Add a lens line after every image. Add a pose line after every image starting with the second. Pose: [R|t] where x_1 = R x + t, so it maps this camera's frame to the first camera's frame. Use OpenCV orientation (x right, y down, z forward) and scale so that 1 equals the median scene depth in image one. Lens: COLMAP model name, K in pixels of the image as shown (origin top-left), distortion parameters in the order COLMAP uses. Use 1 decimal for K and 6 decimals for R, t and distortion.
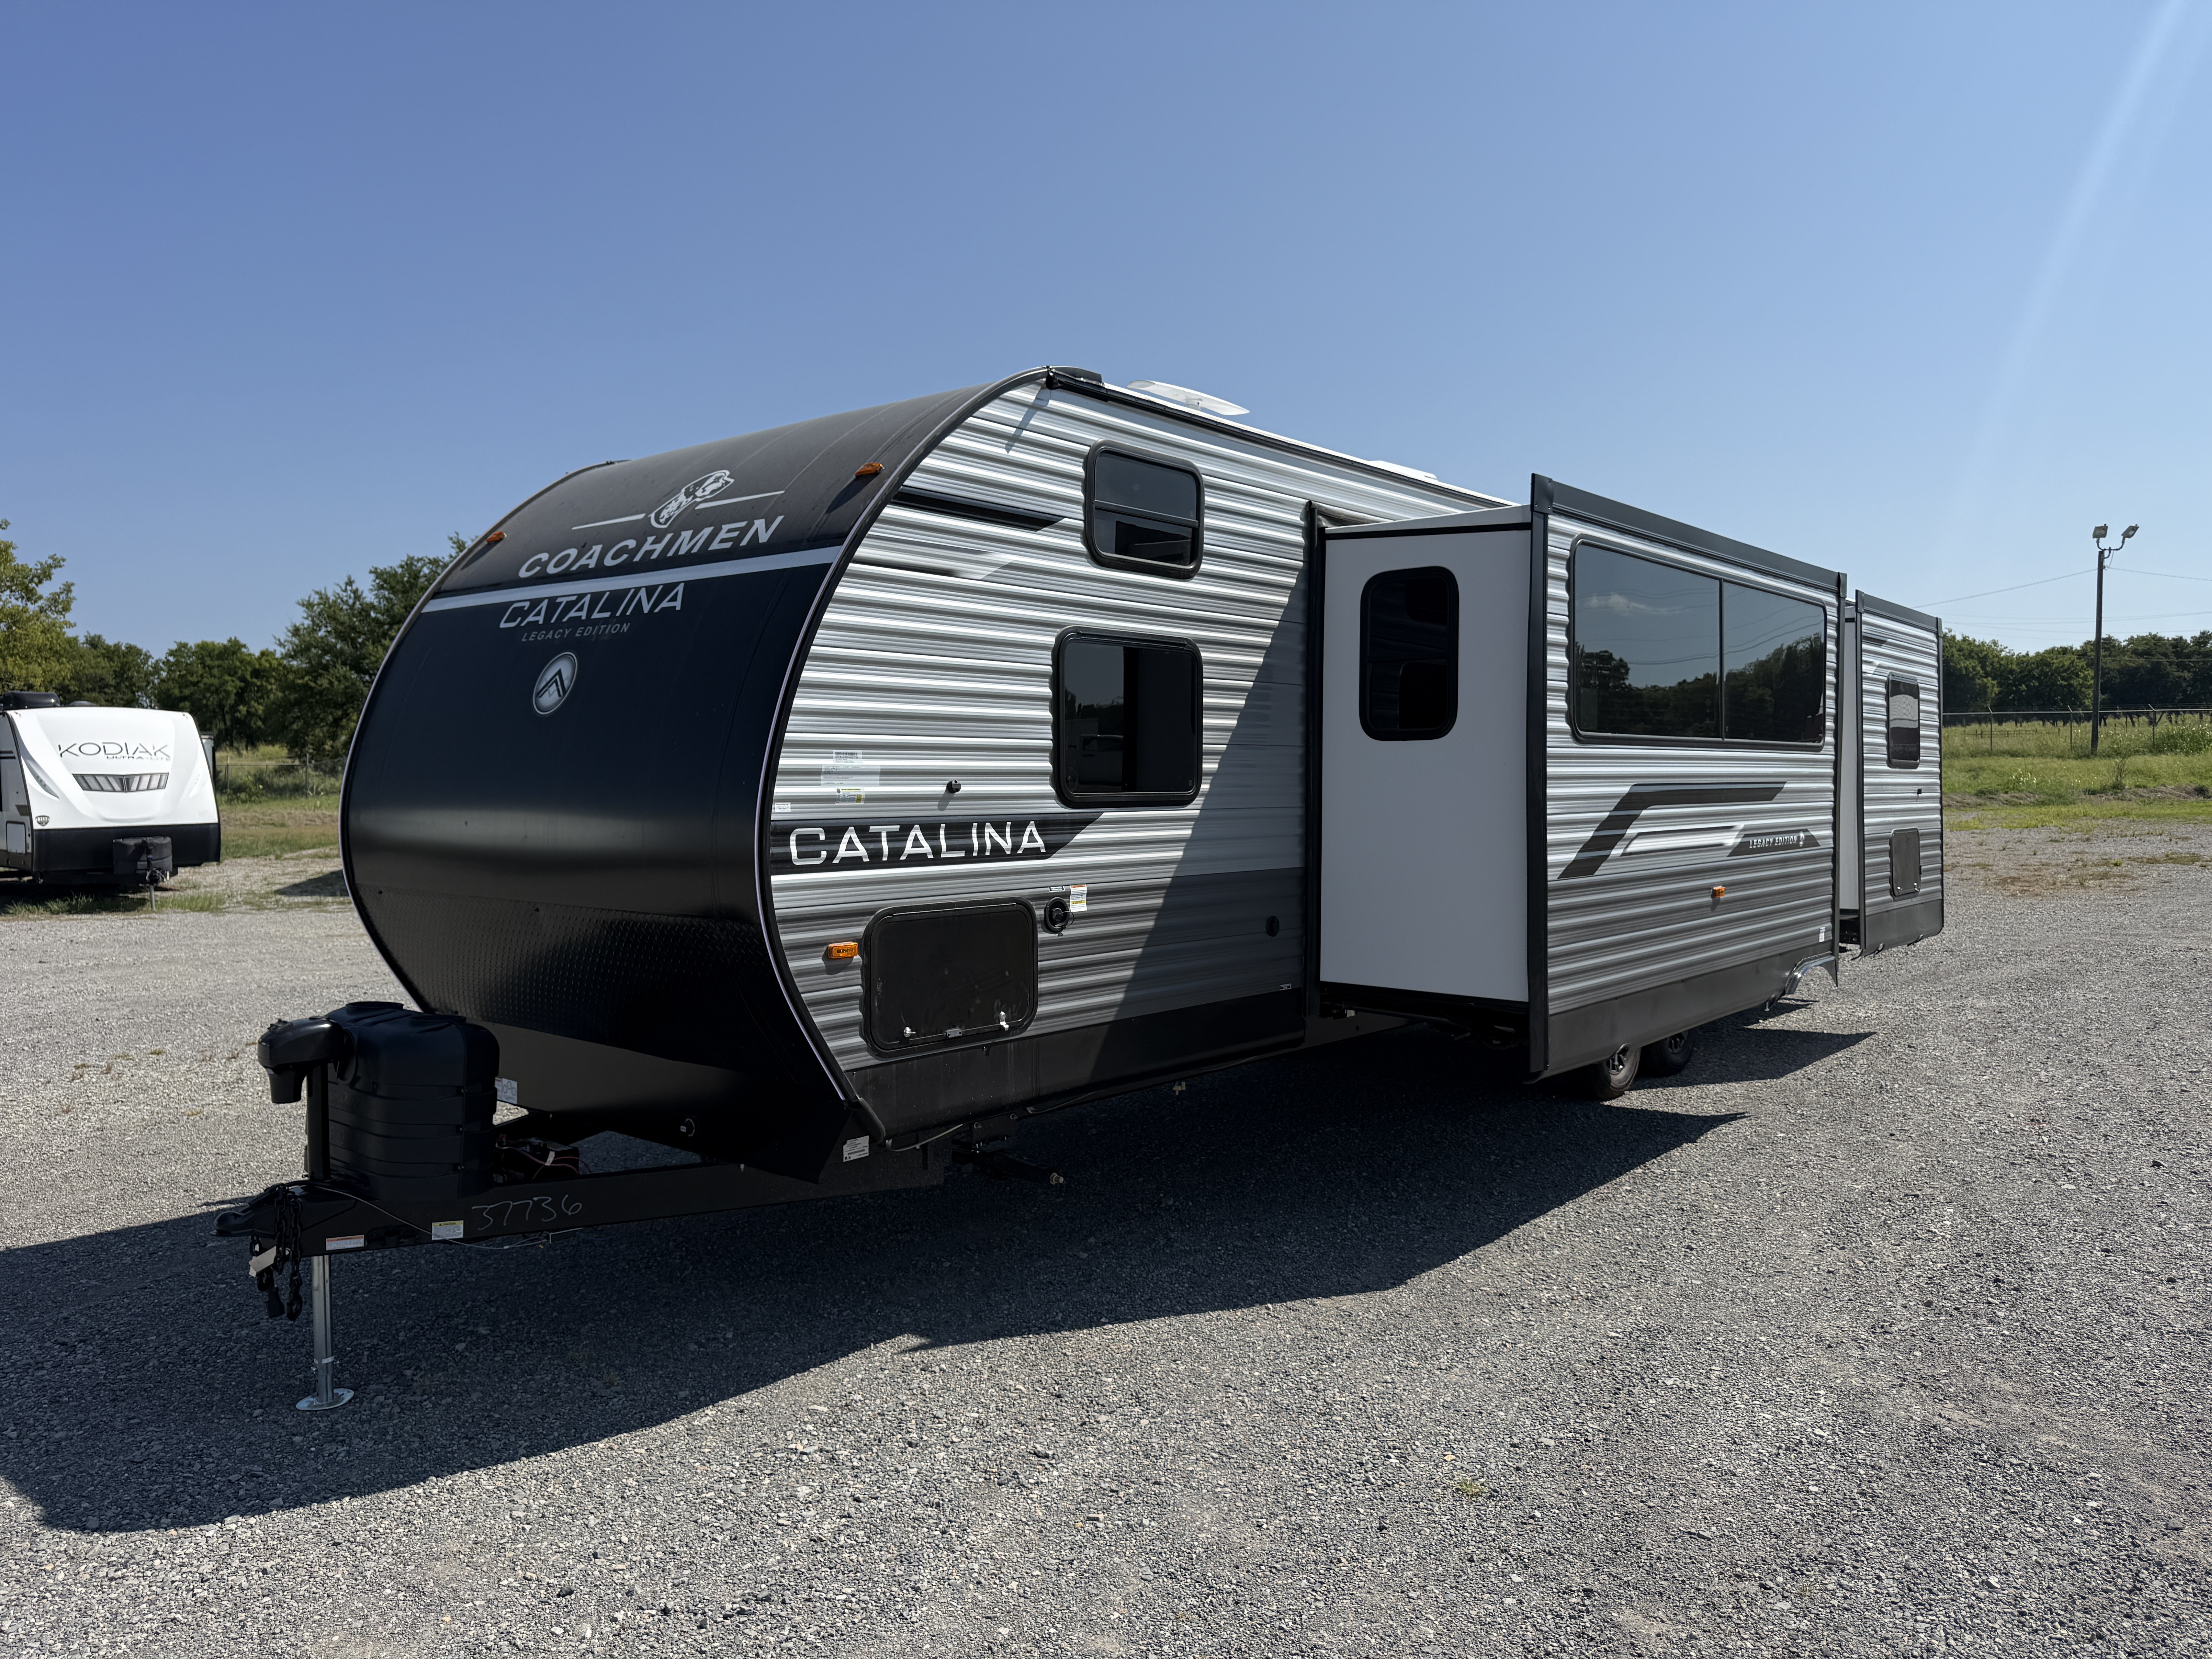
lens RADIAL K [[1604.8, 0, 1101.3], [0, 1604.8, 833.9], [0, 0, 1]] dist [-0.000896, -0.006259]
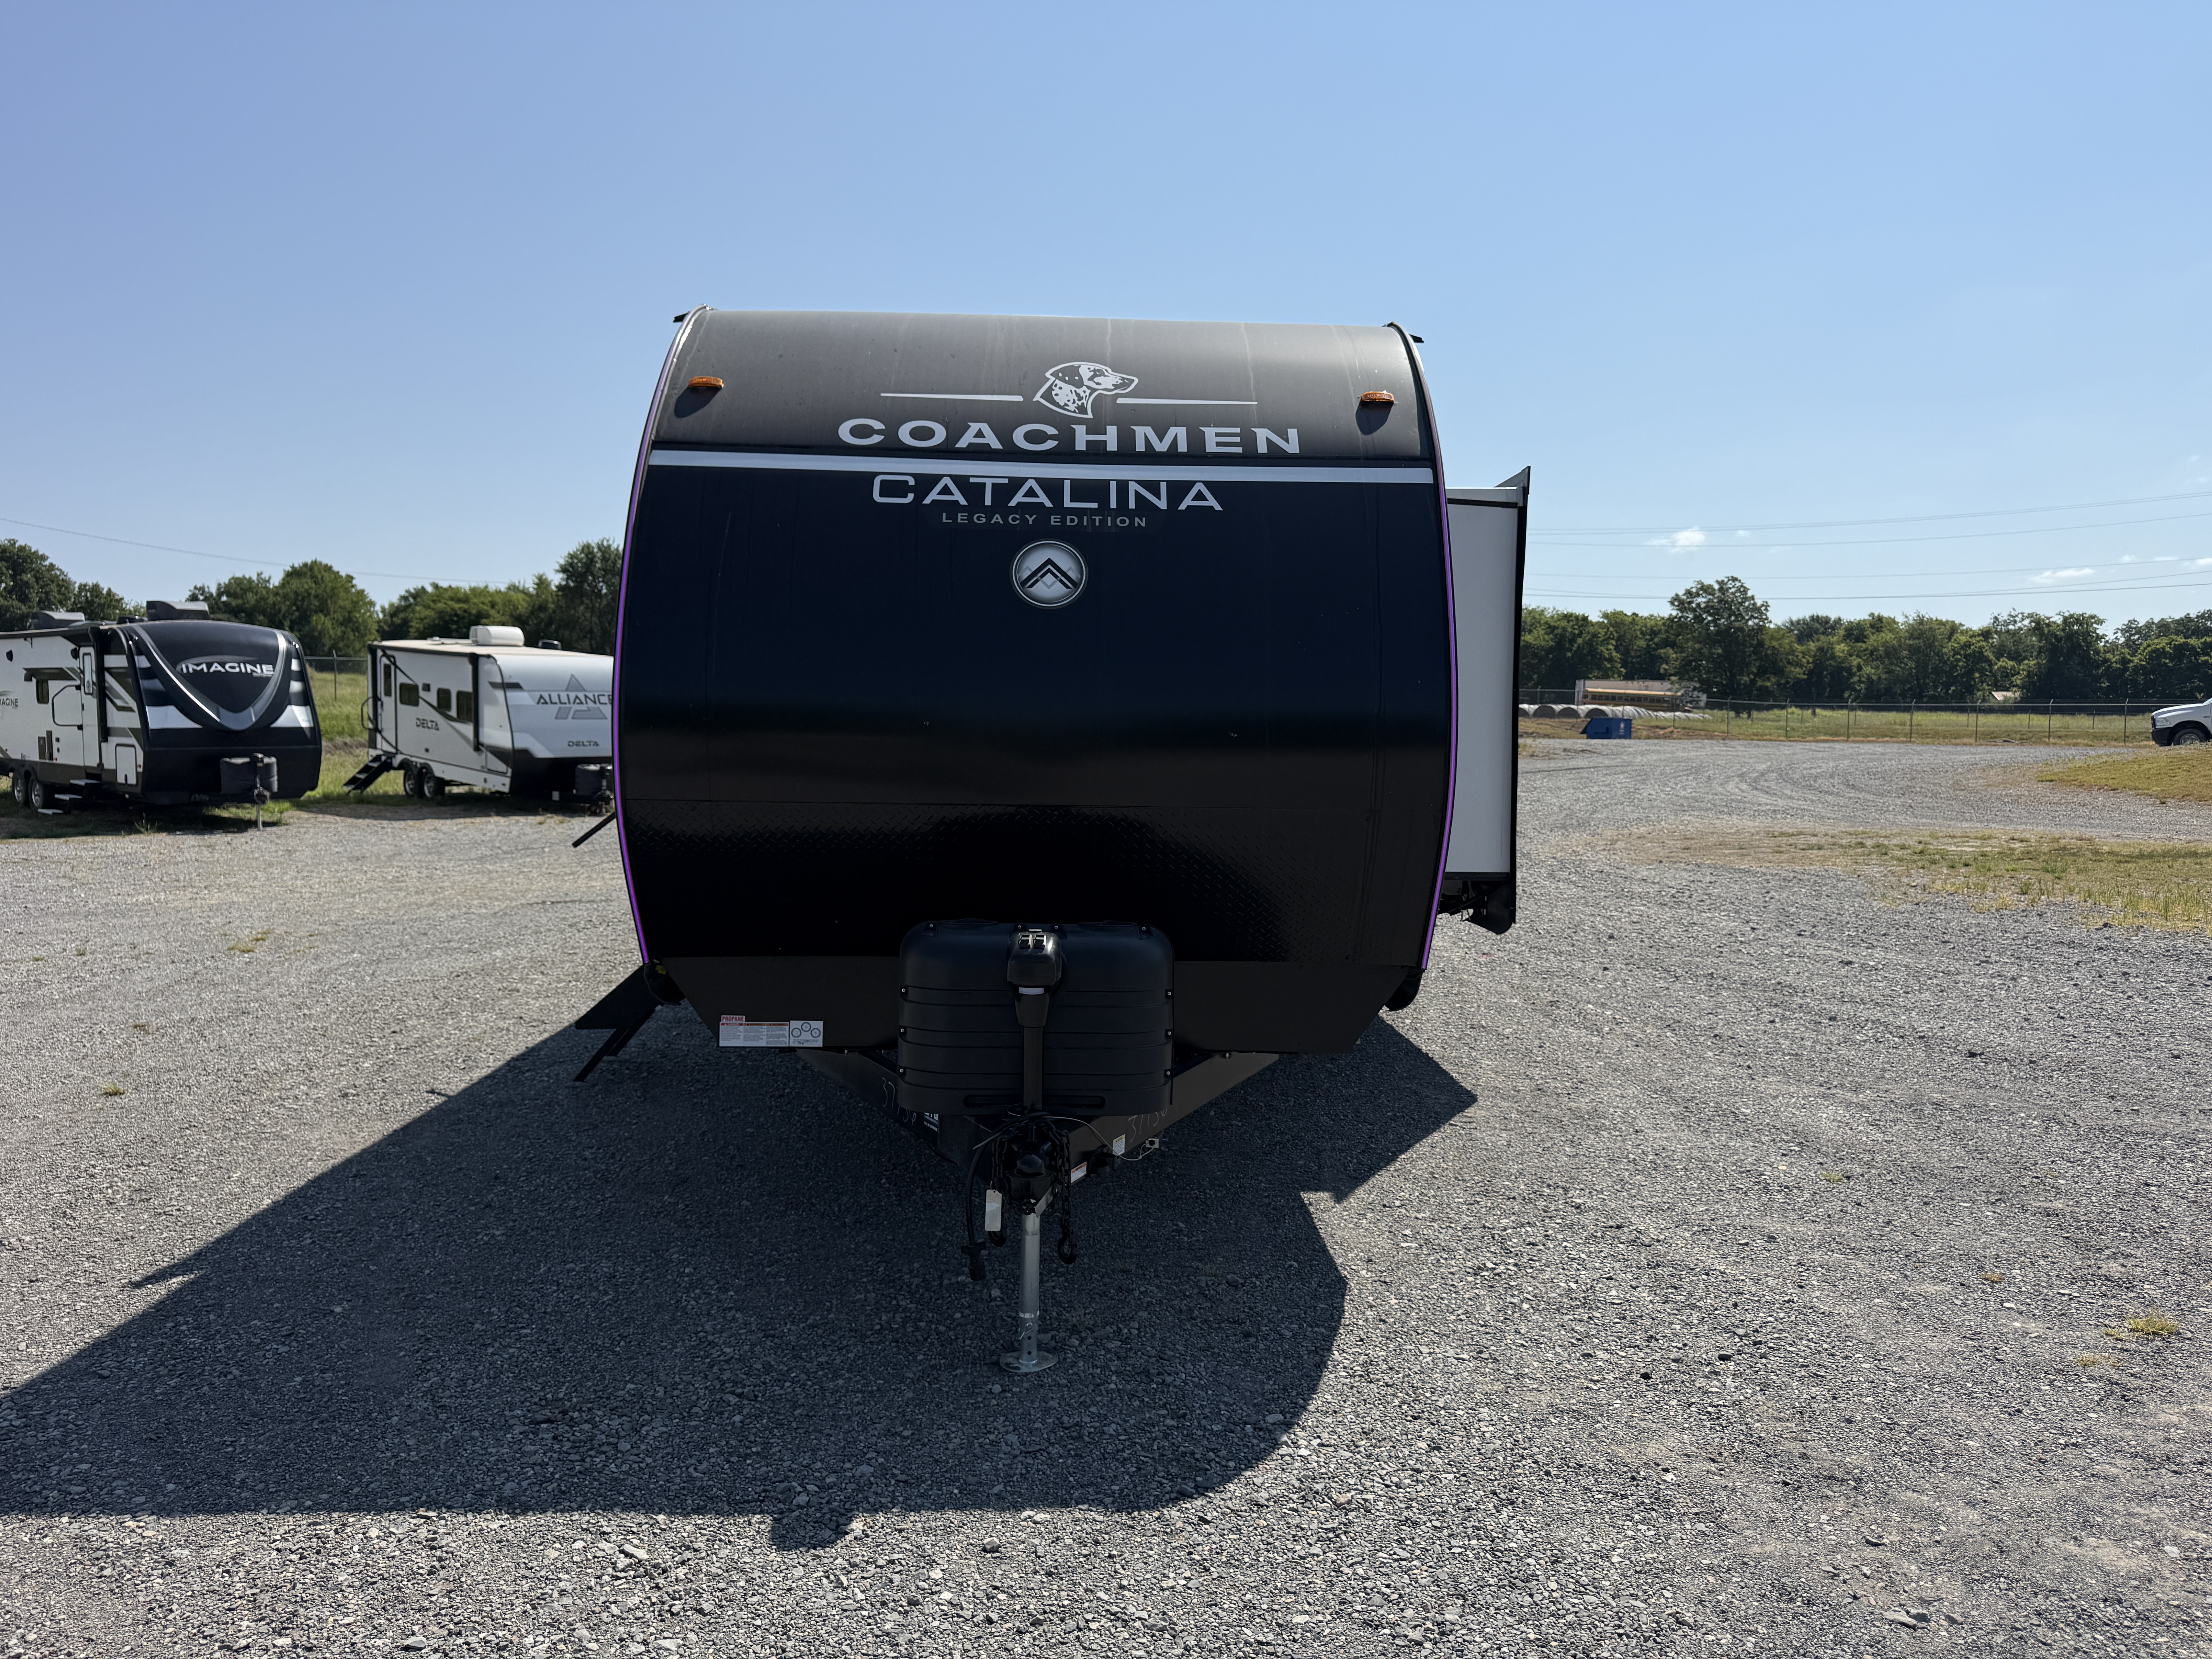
lens RADIAL K [[1604.8, 0, 1098.8], [0, 1604.8, 827.7], [0, 0, 1]] dist [-0.000896, -0.006259]
pose [[0.748773, -0.042731, 0.661448, -0.972665], [0.018775, 0.998887, 0.043276, 0.014805], [-0.662560, -0.019985, 0.748742, 0.283924]]
